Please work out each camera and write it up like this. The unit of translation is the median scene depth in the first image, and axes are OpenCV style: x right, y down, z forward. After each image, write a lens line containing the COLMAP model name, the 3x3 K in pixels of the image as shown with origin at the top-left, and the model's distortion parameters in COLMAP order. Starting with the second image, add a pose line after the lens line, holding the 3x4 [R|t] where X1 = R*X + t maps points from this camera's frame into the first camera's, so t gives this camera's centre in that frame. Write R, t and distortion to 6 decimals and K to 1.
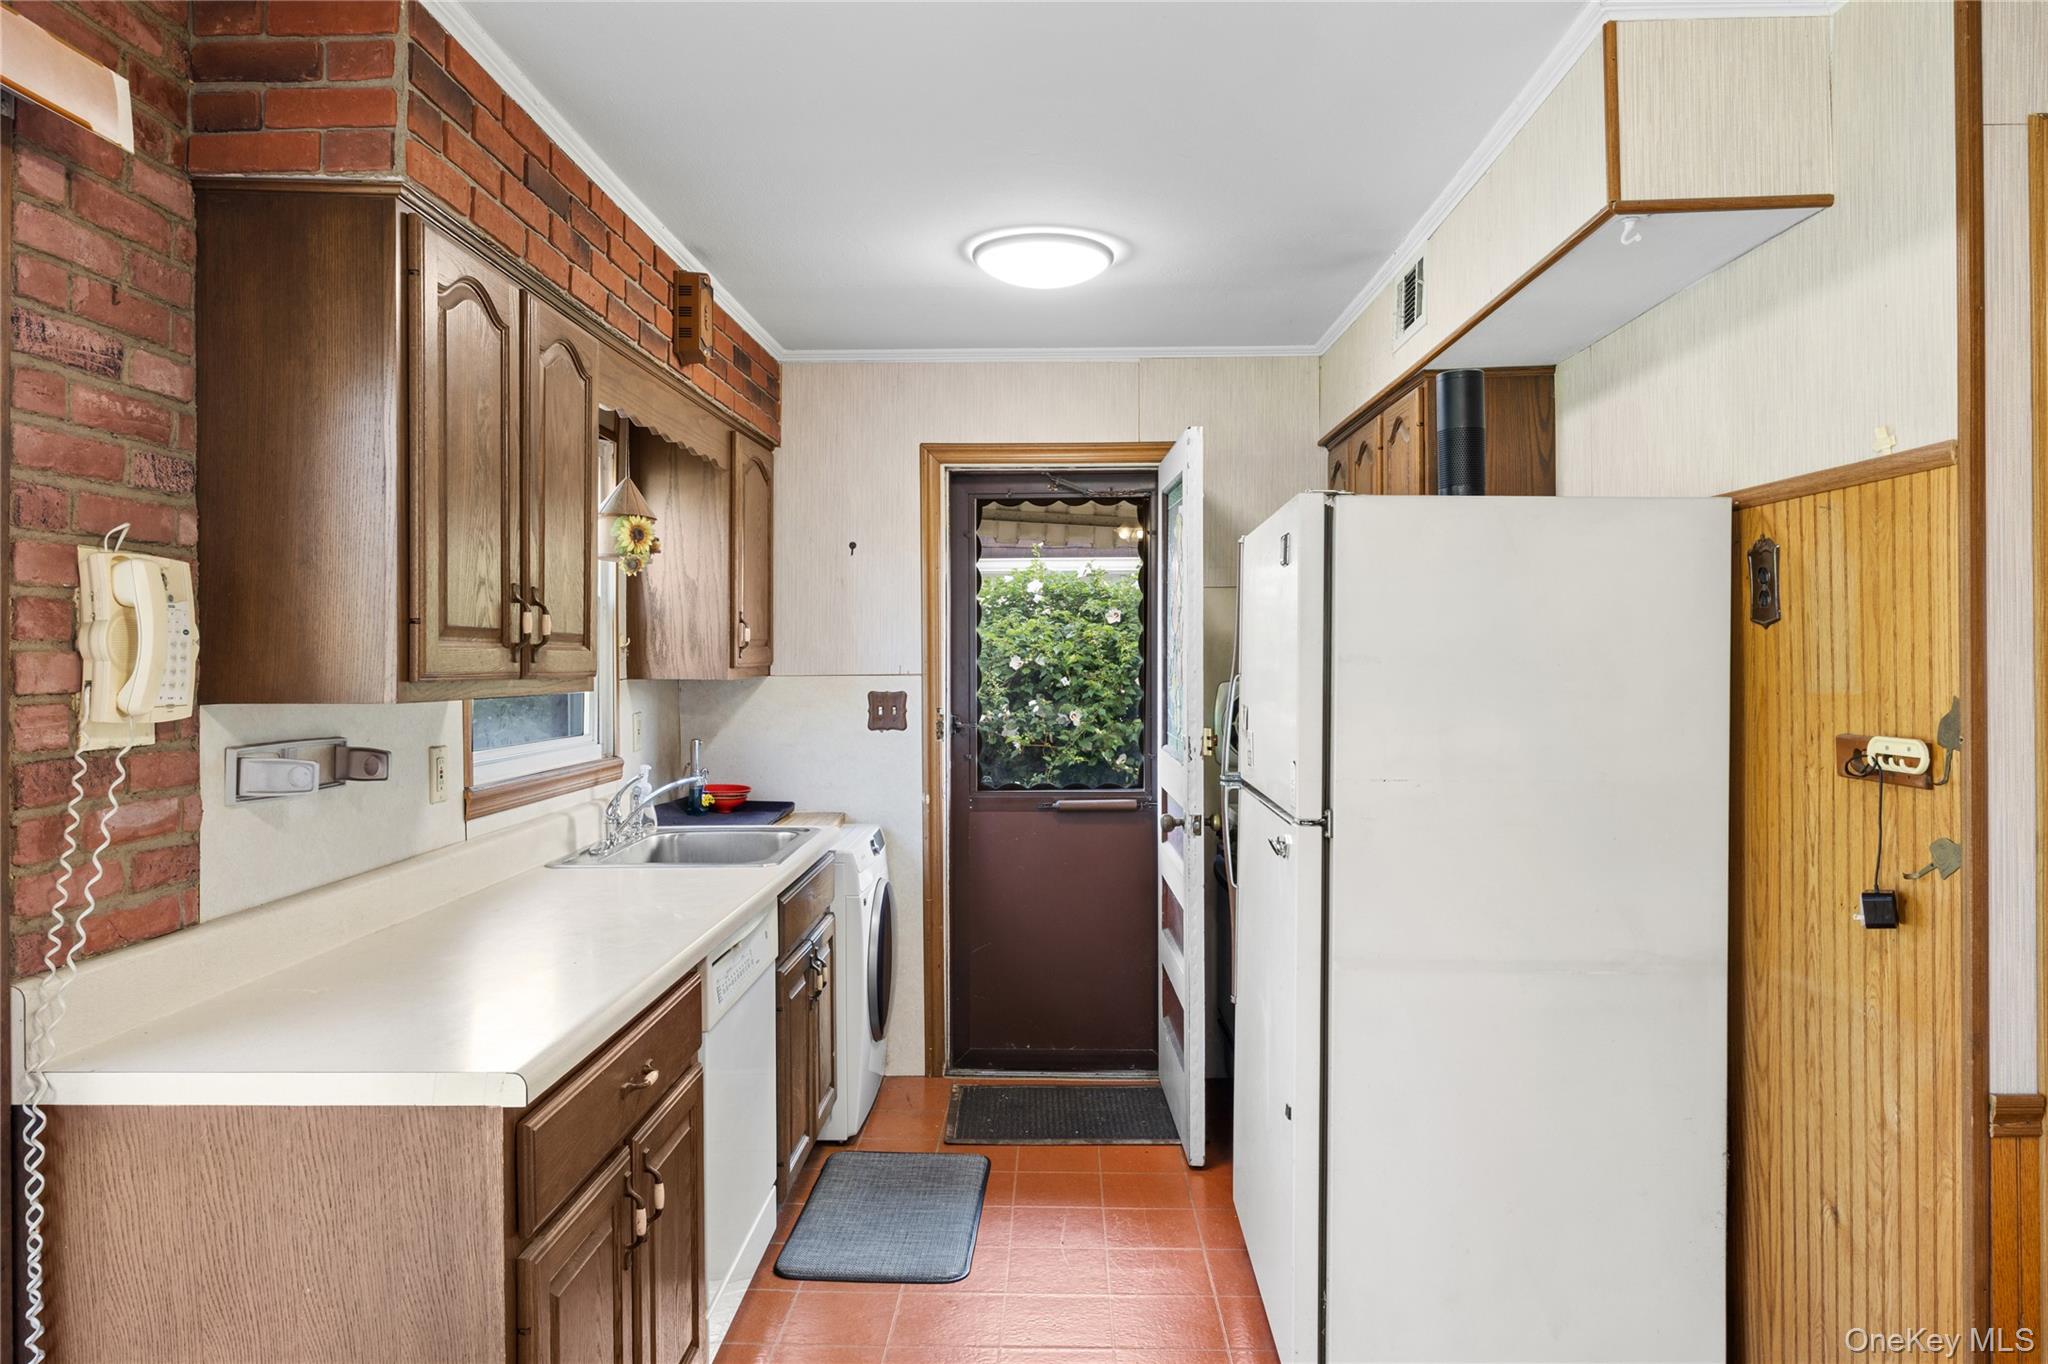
lens RADIAL K [[1343.3, 0, 1024.0], [0, 1343.3, 682.0], [0, 0, 1]] dist [-0.002337, -0.001686]
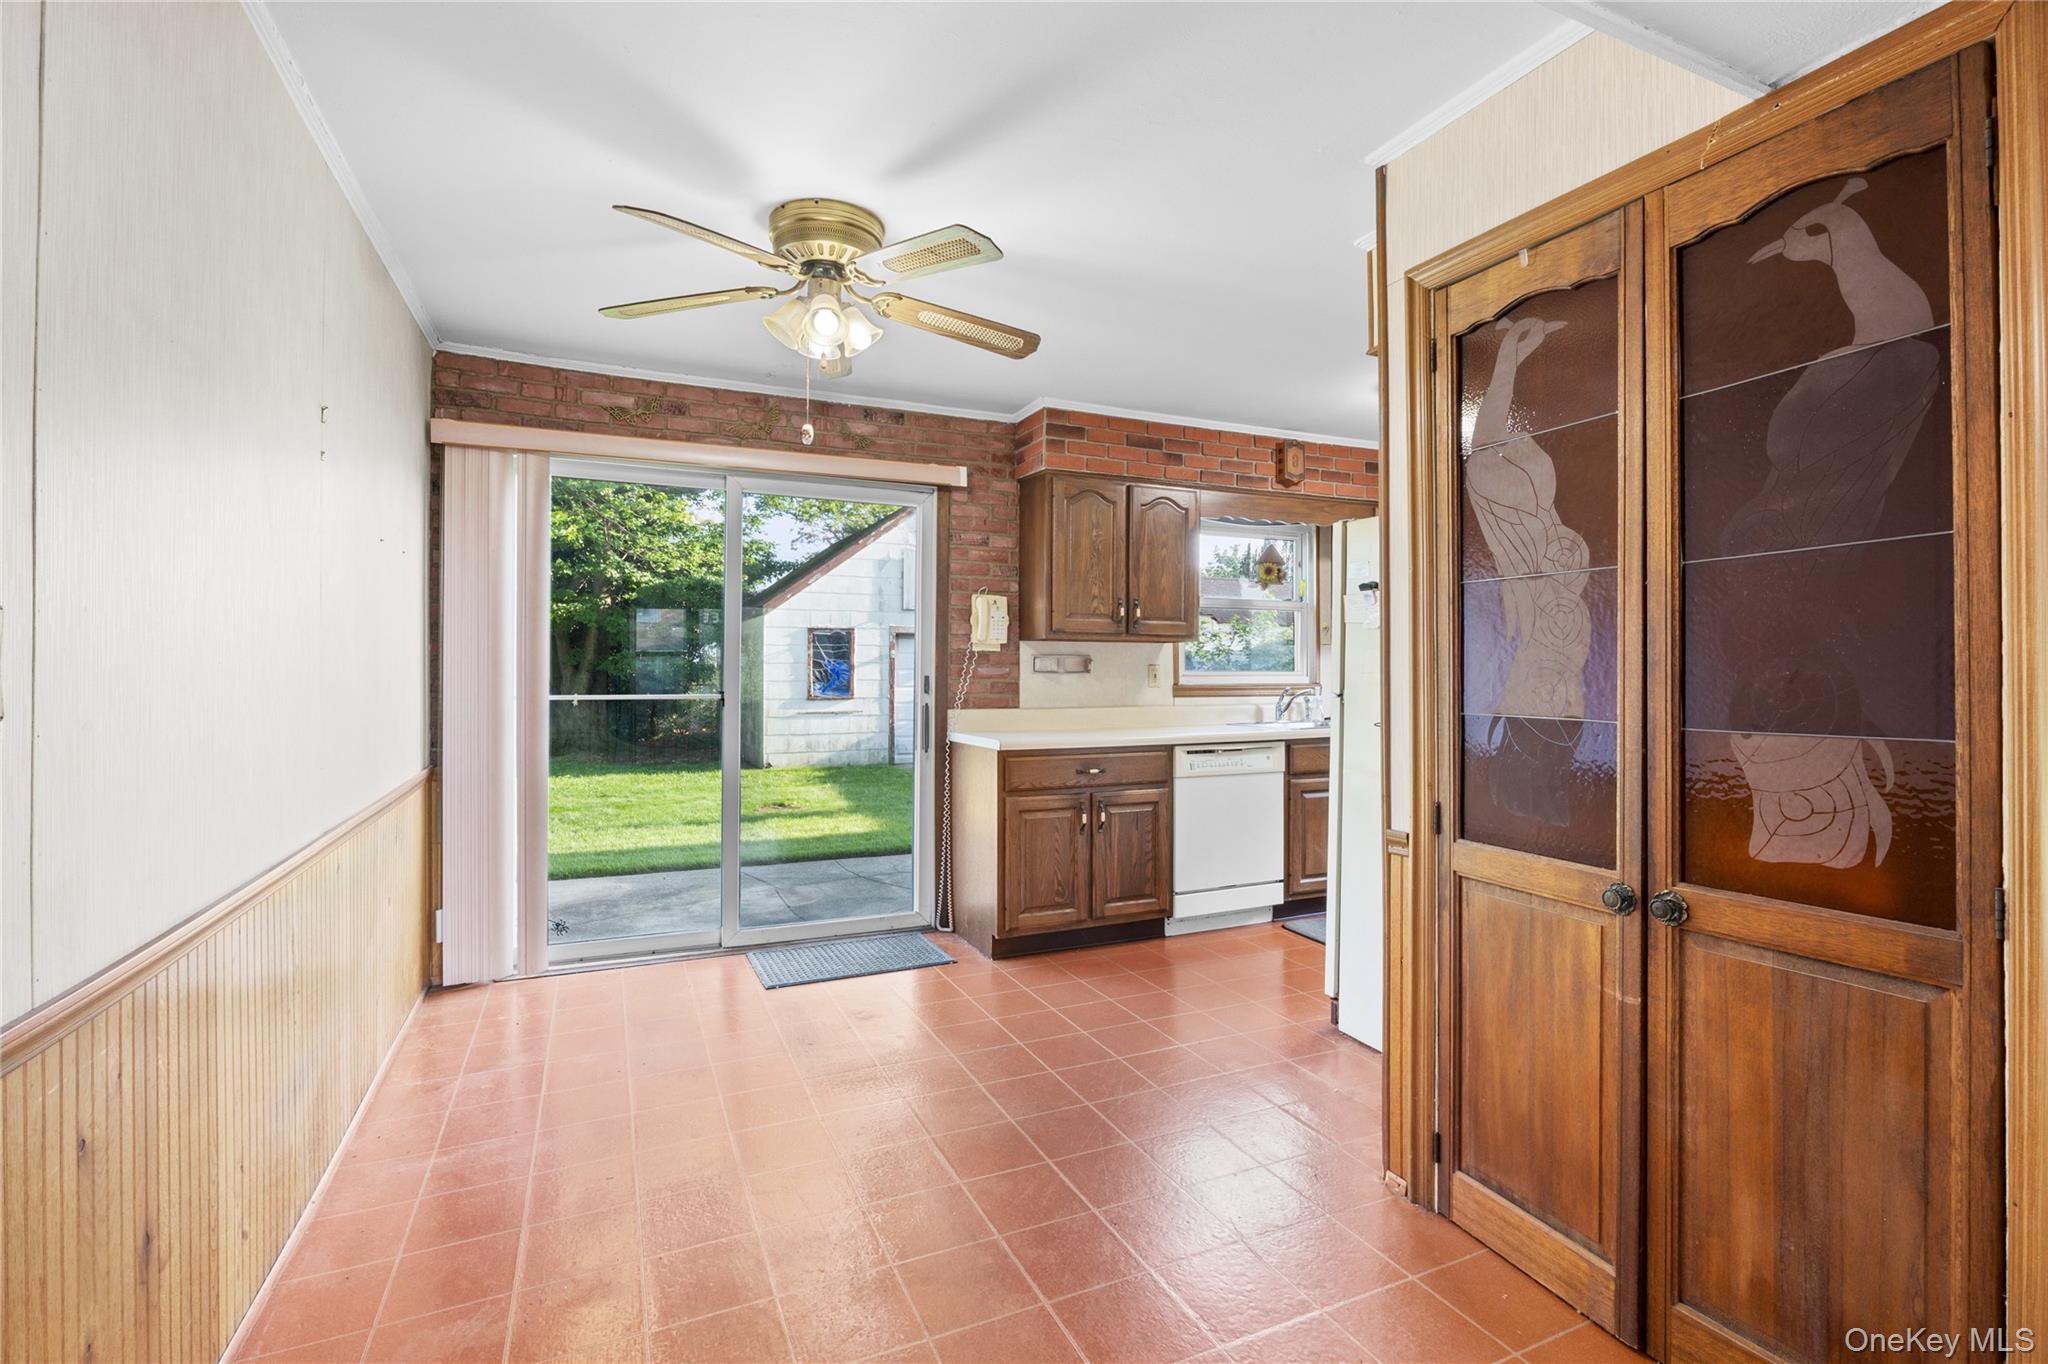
lens RADIAL K [[944.9, 0, 1024.0], [0, 944.9, 682.0], [0, 0, 1]] dist [0.007267, 0.000084]
pose [[0.434496, 0.013993, -0.900565, 1.512354], [-0.019716, 0.999787, 0.006023, 0.107477], [0.900458, 0.015139, 0.434680, 0.016370]]
